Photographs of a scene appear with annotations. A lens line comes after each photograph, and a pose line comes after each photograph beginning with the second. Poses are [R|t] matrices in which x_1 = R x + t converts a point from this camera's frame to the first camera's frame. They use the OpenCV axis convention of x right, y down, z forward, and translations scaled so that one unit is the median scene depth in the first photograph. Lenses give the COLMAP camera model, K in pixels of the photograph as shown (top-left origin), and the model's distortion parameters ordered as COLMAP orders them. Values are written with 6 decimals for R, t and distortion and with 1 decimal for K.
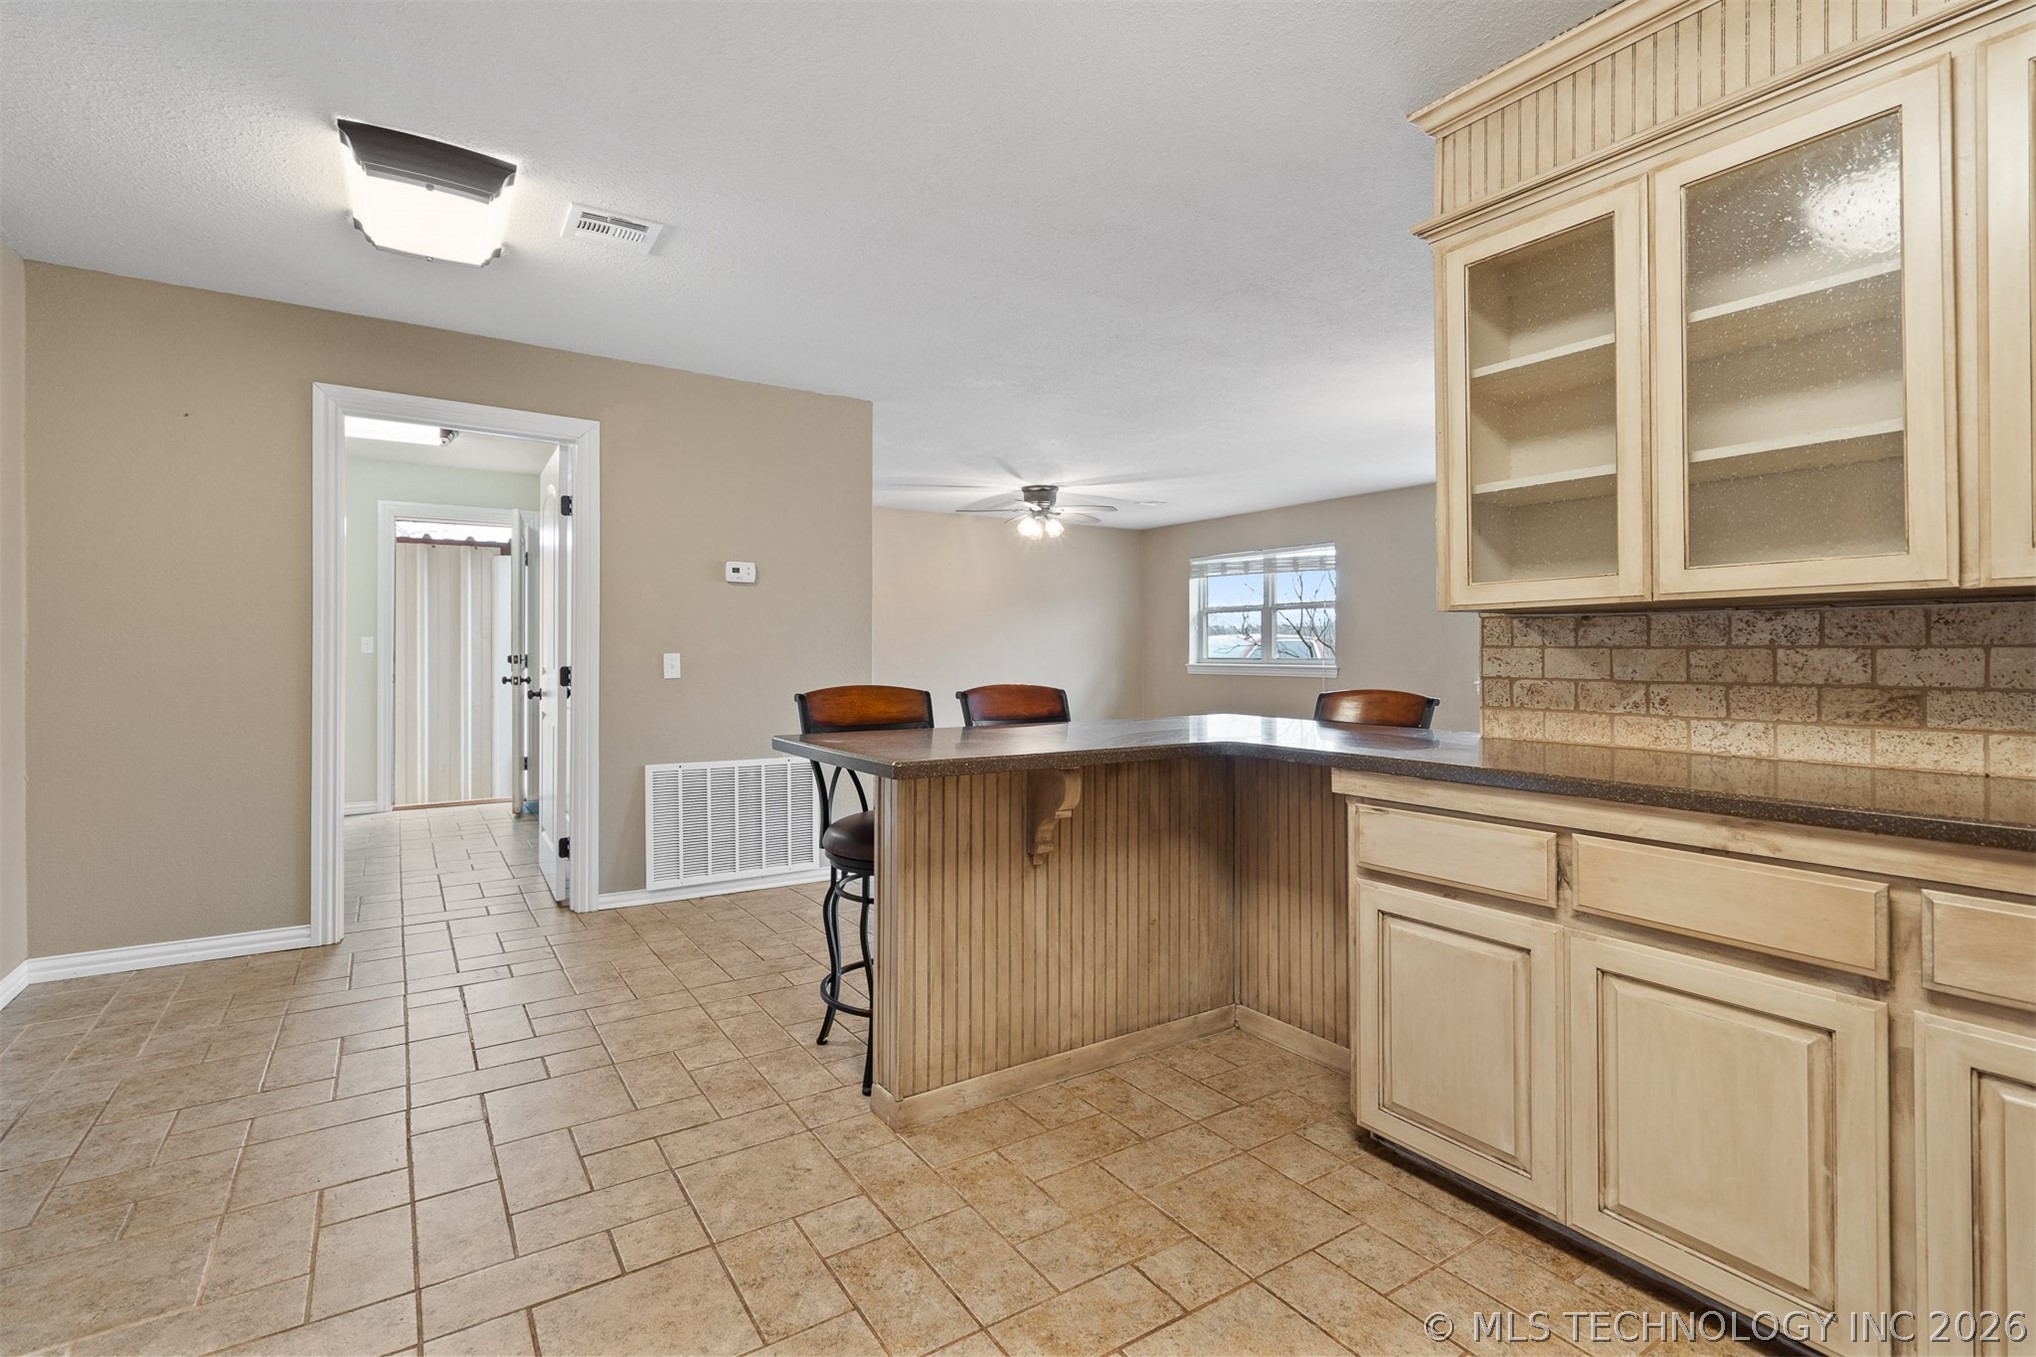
lens RADIAL K [[943.8, 0, 1029.7], [0, 943.8, 641.4], [0, 0, 1]] dist [0.000011, -0.000600]
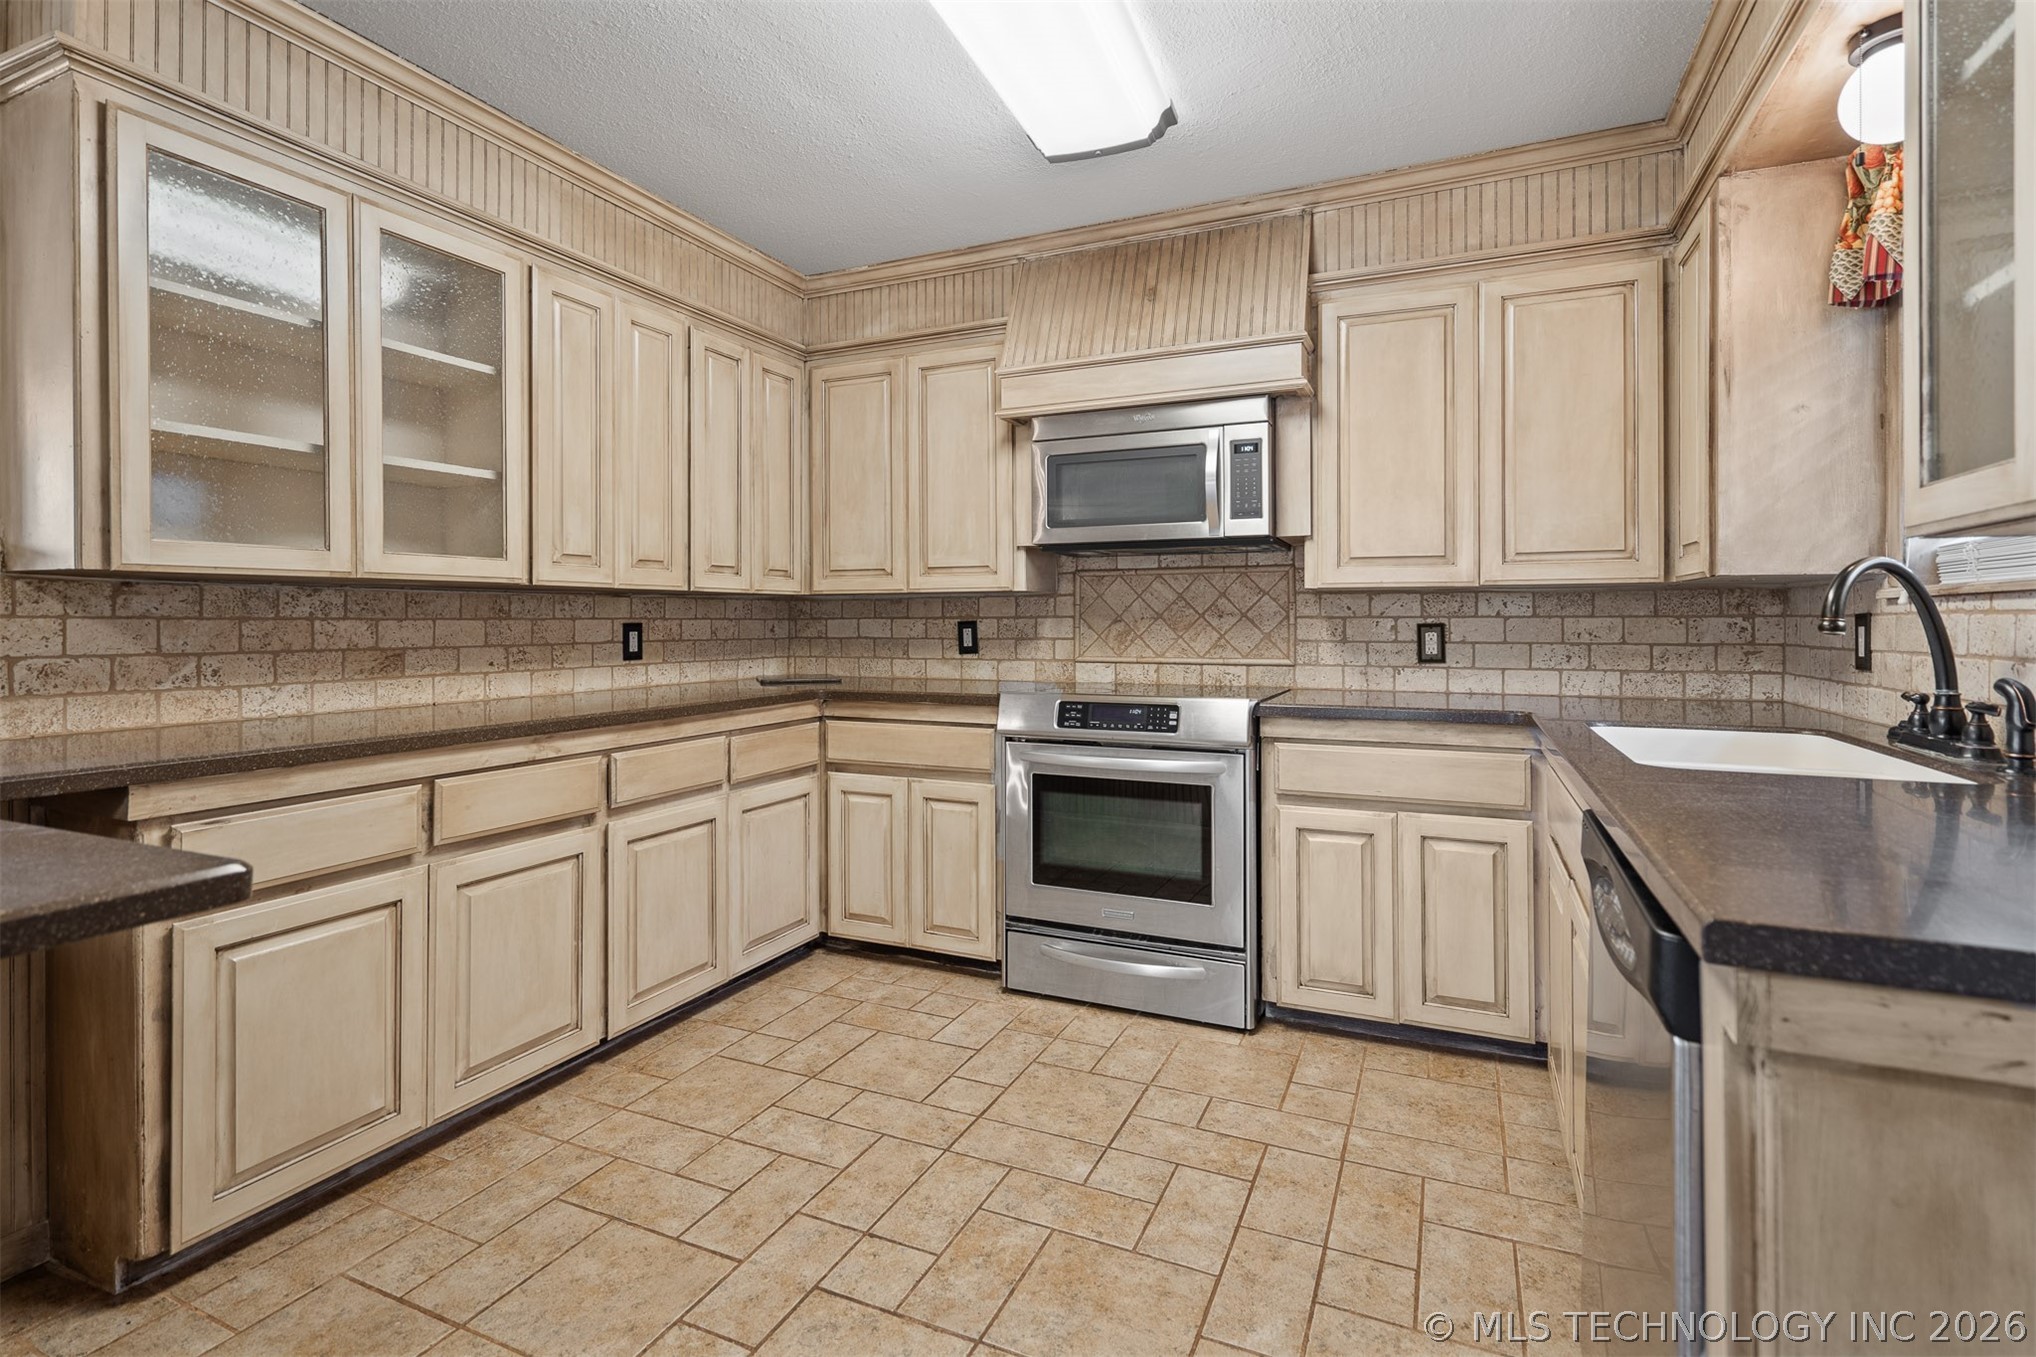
lens RADIAL K [[963.1, 0, 1023.7], [0, 963.1, 620.1], [0, 0, 1]] dist [0.000101, 0.000364]
pose [[-0.528878, 0.002353, 0.848695, -0.593471], [-0.008417, 0.999932, -0.008018, 0.008484], [-0.848656, -0.011384, -0.528822, 0.752361]]
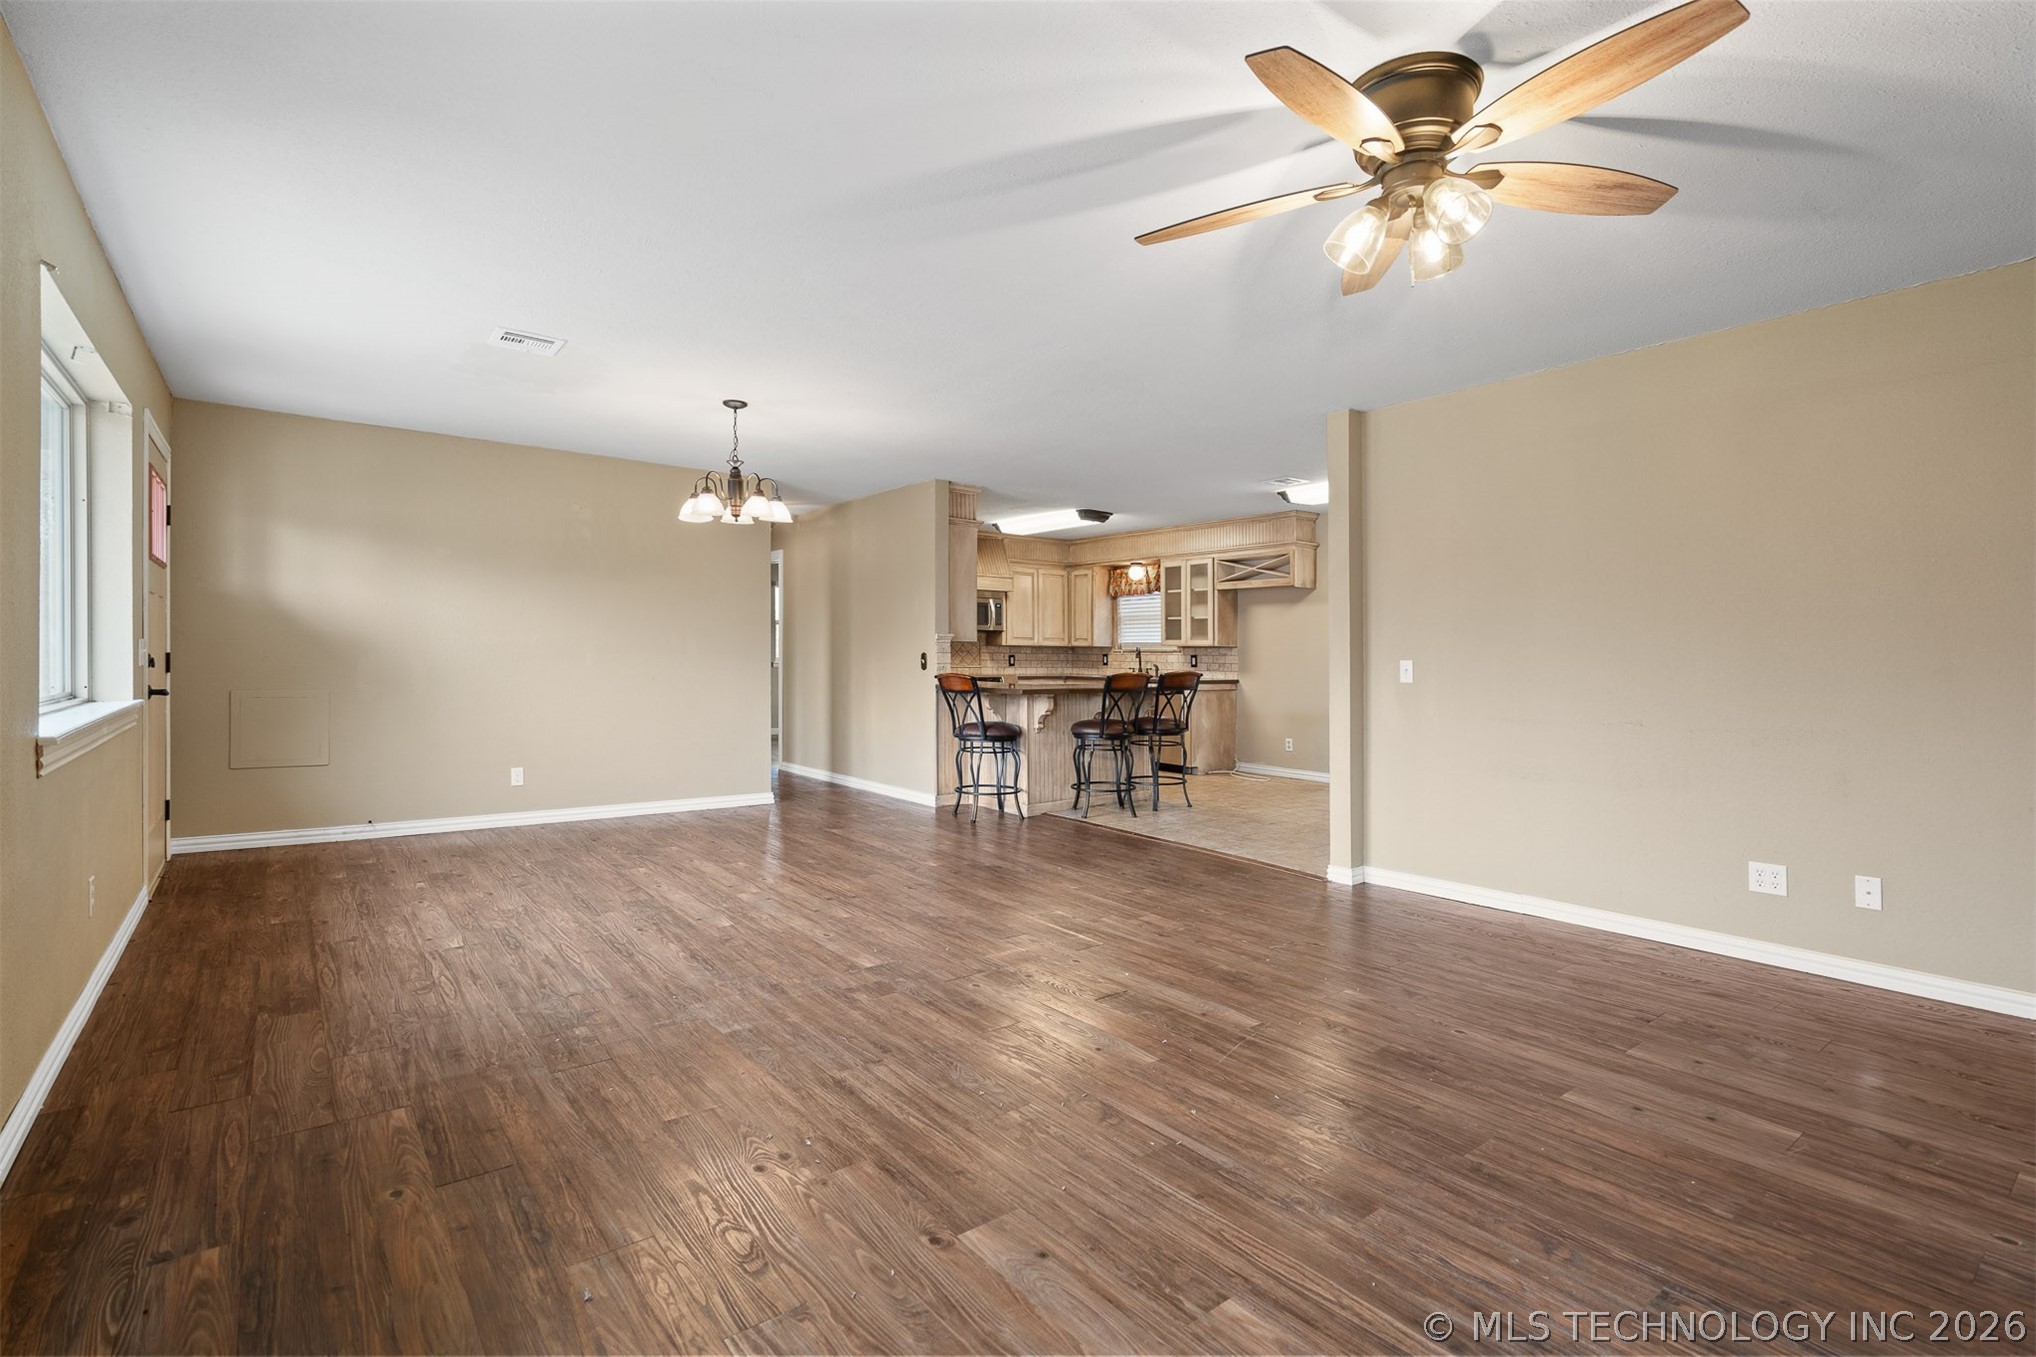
lens RADIAL K [[943.8, 0, 1029.7], [0, 943.8, 641.4], [0, 0, 1]] dist [0.000011, -0.000600]
pose [[-0.996463, -0.011550, -0.083239, 0.503692], [-0.009409, 0.999616, -0.026066, 0.048376], [0.083508, -0.025190, -0.996189, 4.098621]]
